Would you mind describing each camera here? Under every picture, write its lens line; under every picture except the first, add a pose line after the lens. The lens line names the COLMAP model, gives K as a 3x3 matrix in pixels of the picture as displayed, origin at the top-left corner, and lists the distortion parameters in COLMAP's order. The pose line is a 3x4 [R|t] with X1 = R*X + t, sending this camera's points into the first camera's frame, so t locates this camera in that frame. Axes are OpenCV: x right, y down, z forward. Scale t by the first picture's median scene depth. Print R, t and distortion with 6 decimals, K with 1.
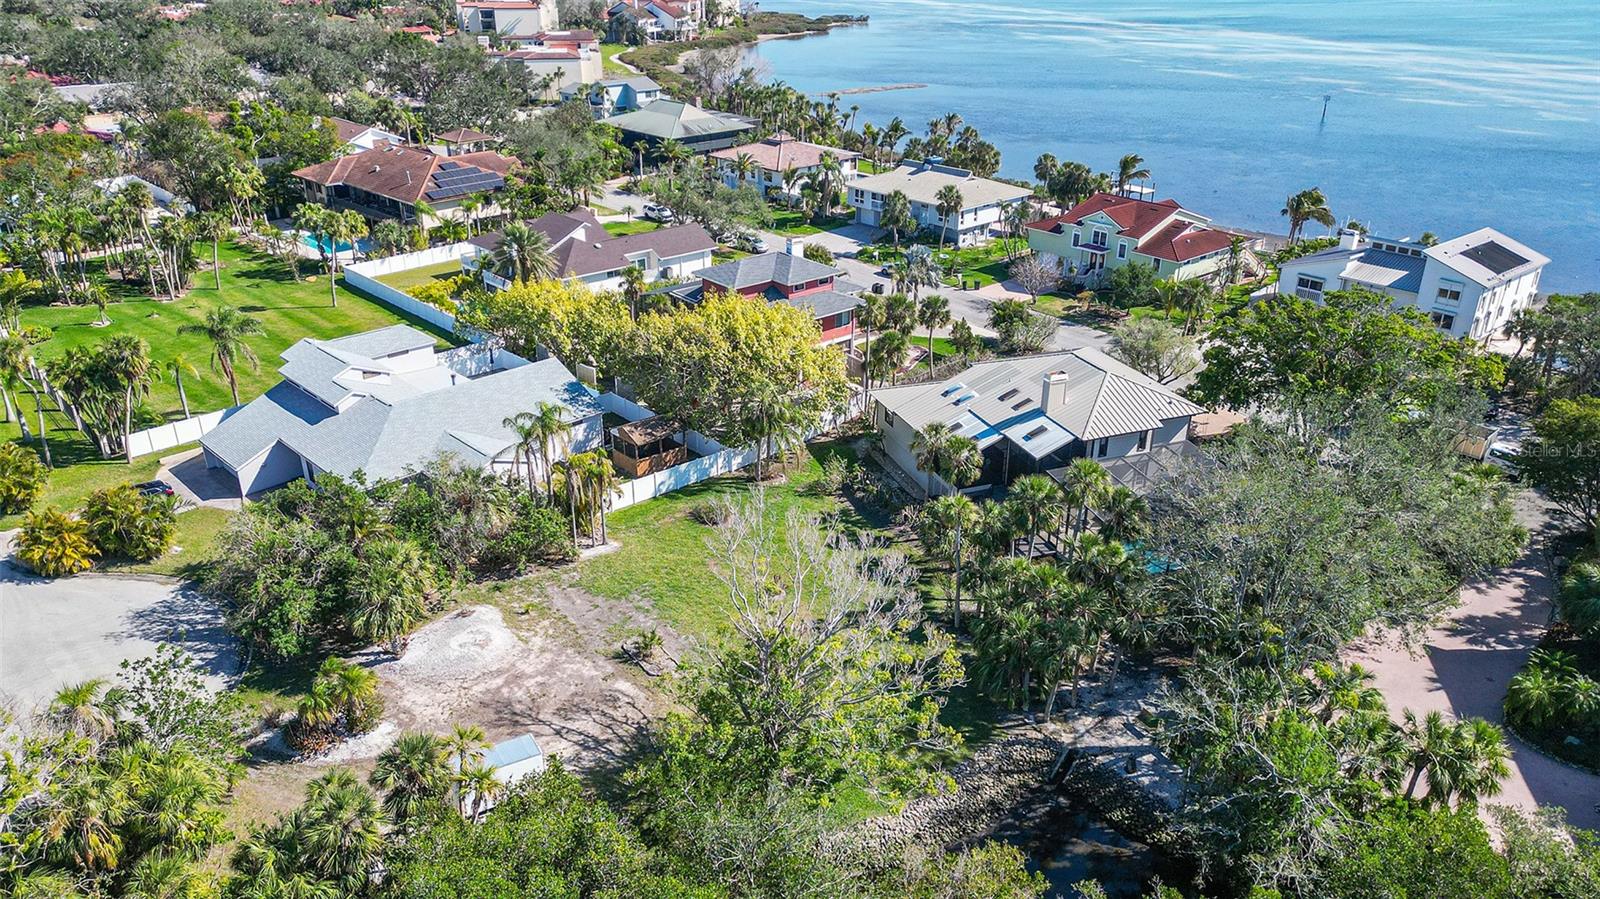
lens RADIAL K [[1103.2, 0, 827.0], [0, 1103.2, 451.7], [0, 0, 1]] dist [0.084124, -0.097695]
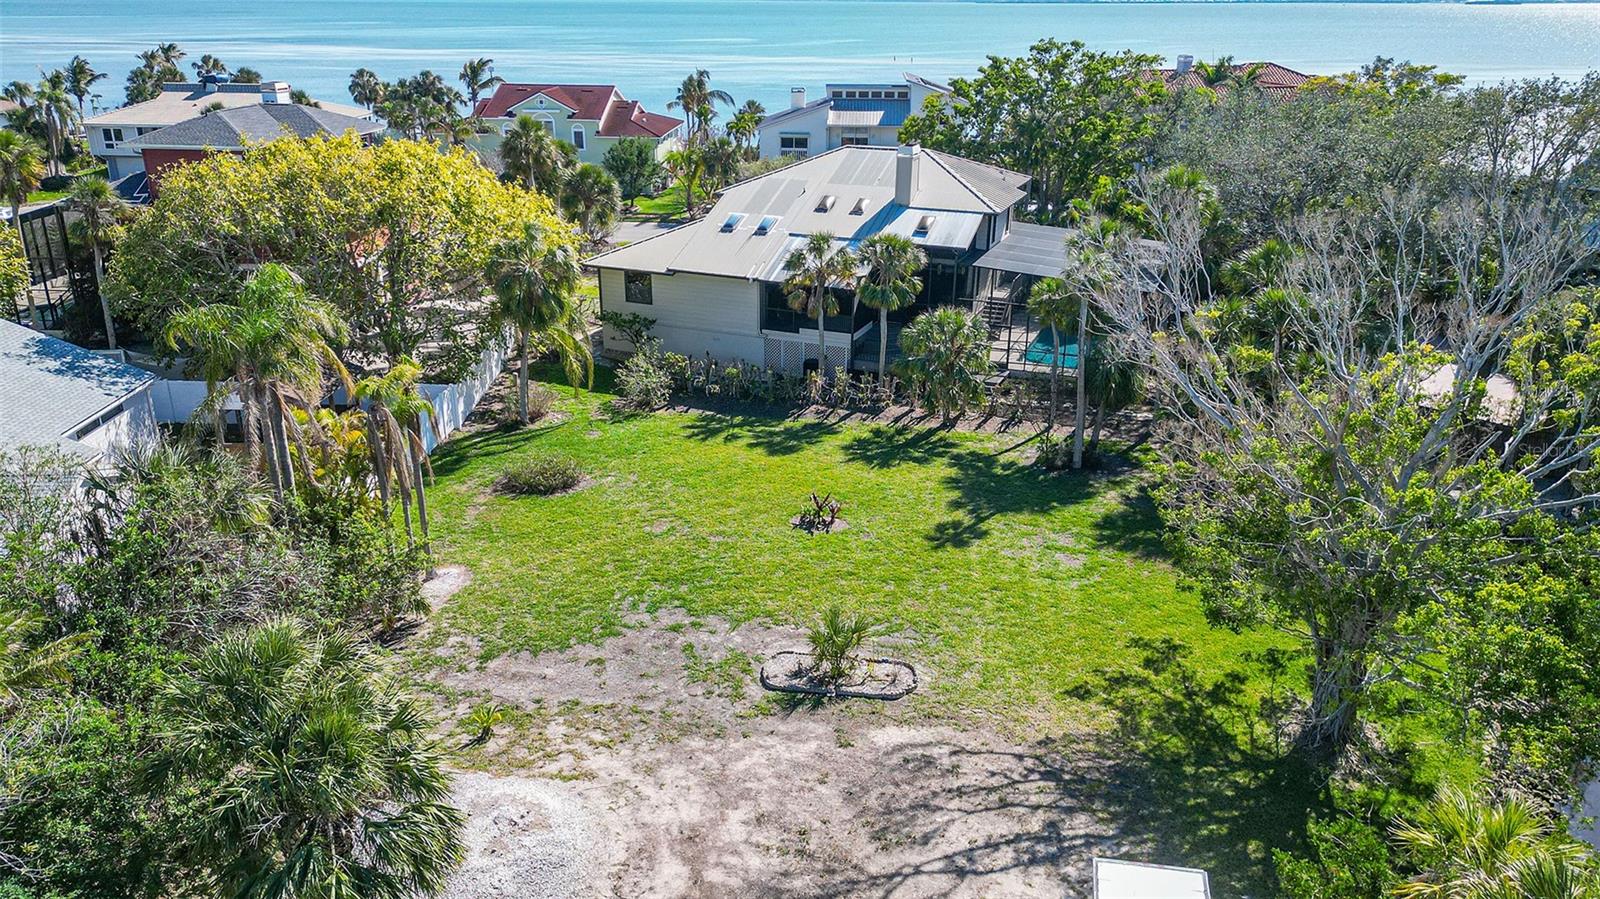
lens RADIAL K [[1136.1, 0, 791.8], [0, 1136.1, 443.4], [0, 0, 1]] dist [0.080738, -0.076250]
pose [[0.701722, -0.261059, 0.662898, -0.352758], [0.302000, 0.951714, 0.055112, 0.044442], [-0.645277, 0.161522, 0.746678, 0.481351]]
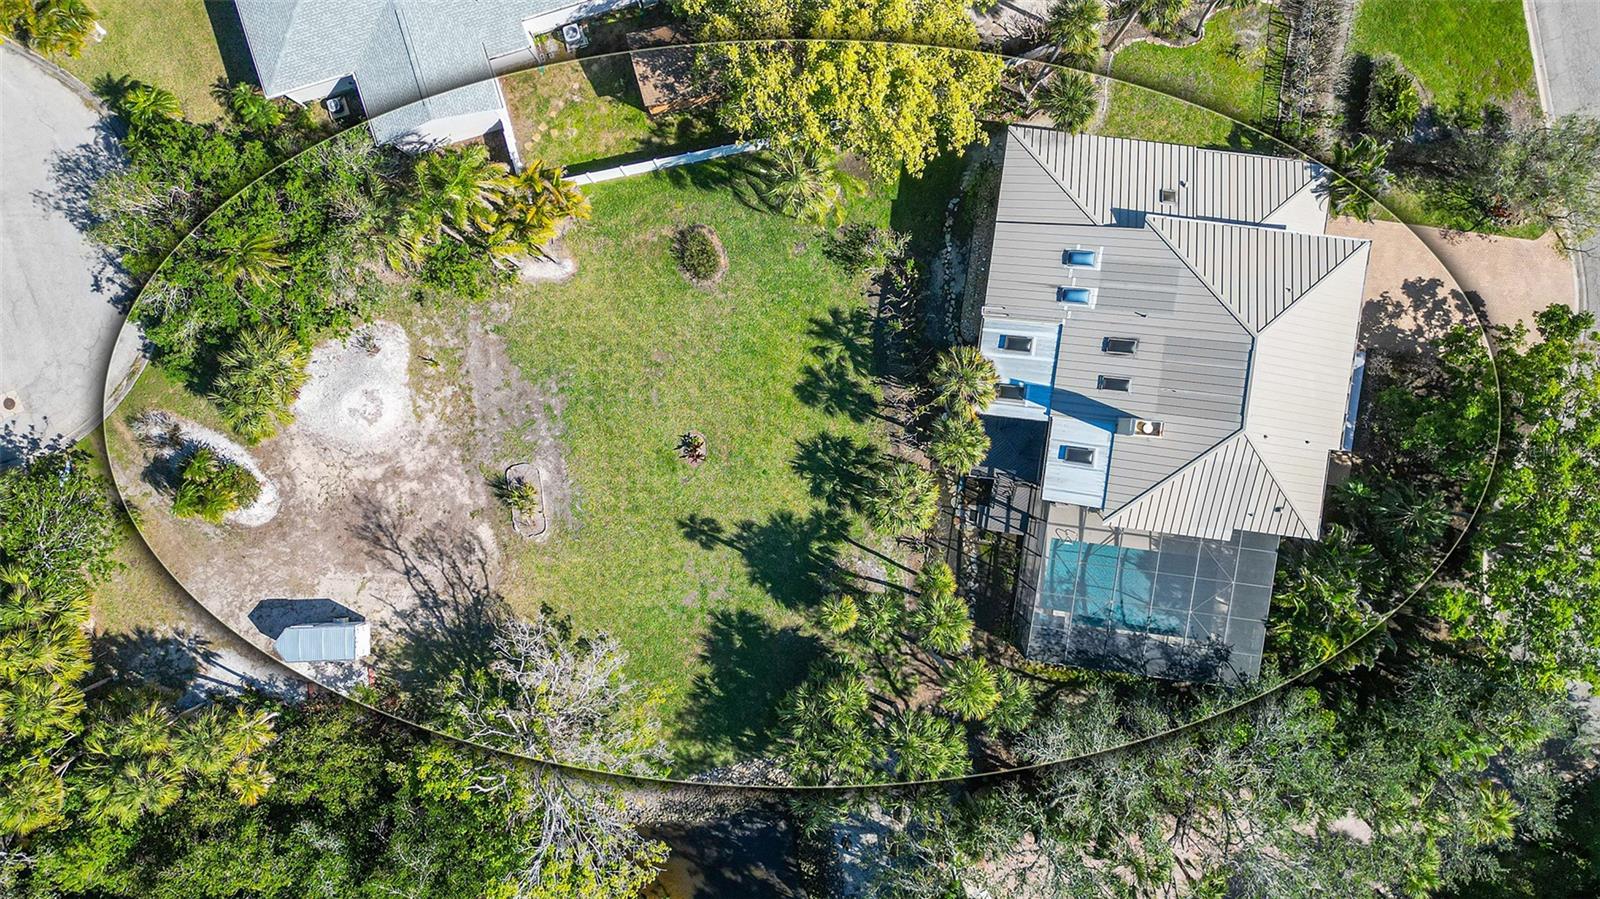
lens RADIAL K [[1120.4, 0, 800.0], [0, 1120.4, 449.5], [0, 0, 1]] dist [0.098080, -0.102890]
pose [[0.872367, 0.488831, 0.004565, 0.020560], [-0.200887, 0.349959, 0.914972, -0.603133], [0.445669, -0.799108, 0.403492, 0.558867]]
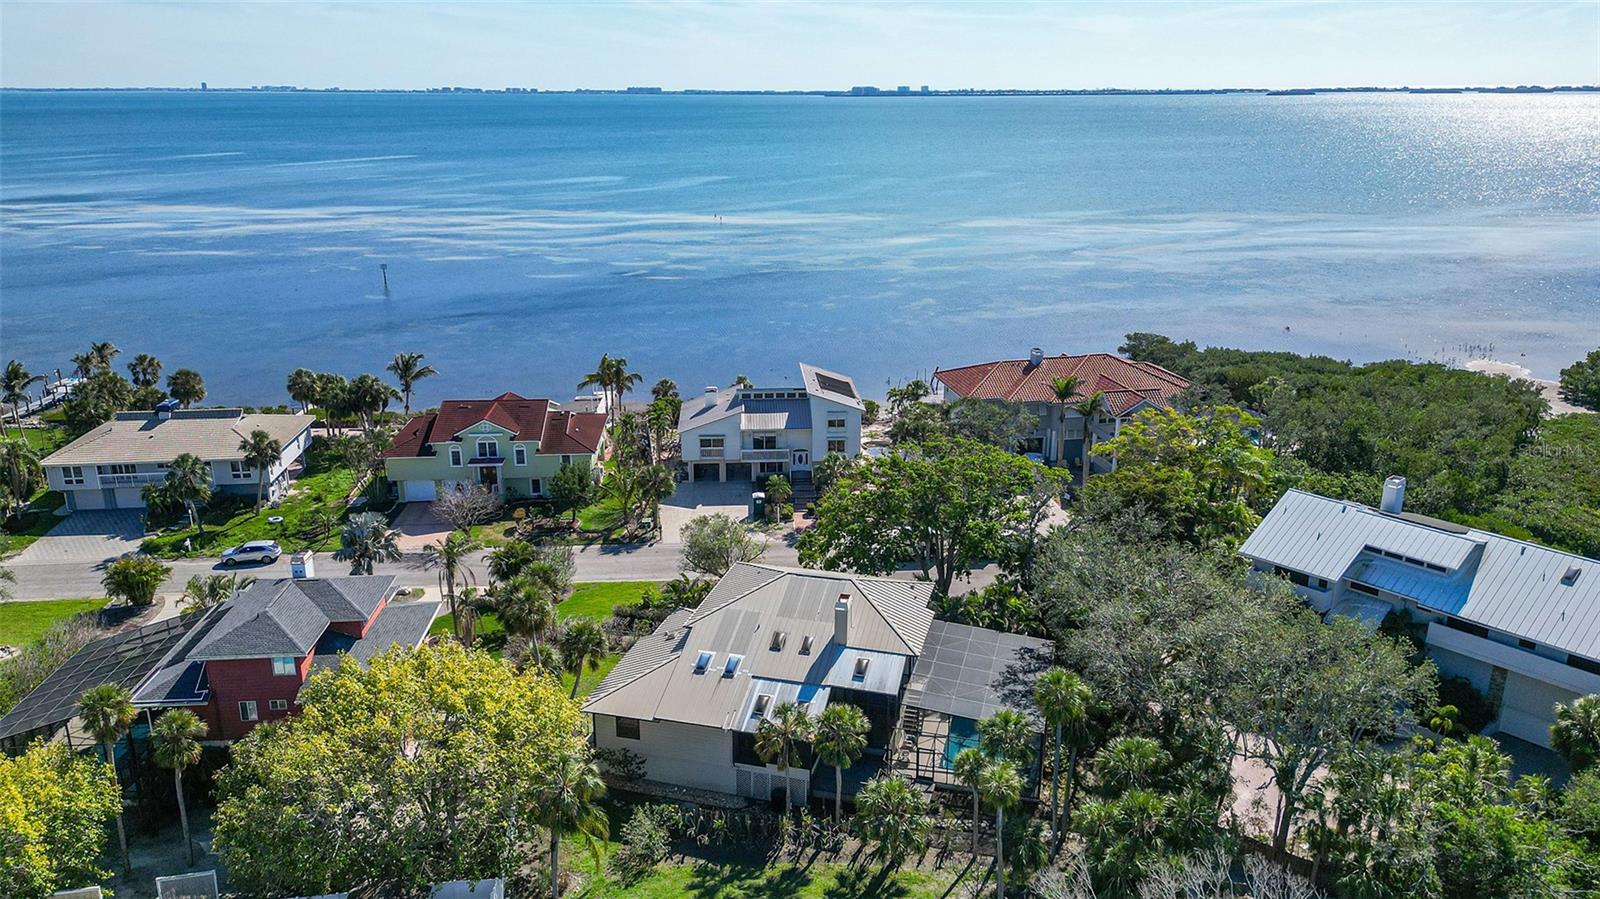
lens RADIAL K [[1120.4, 0, 800.0], [0, 1120.4, 449.5], [0, 0, 1]] dist [0.098080, -0.102890]
pose [[0.606531, -0.241325, 0.757550, -0.433870], [0.341417, 0.939554, 0.025950, -0.200990], [-0.718021, 0.242901, 0.652261, 0.366197]]
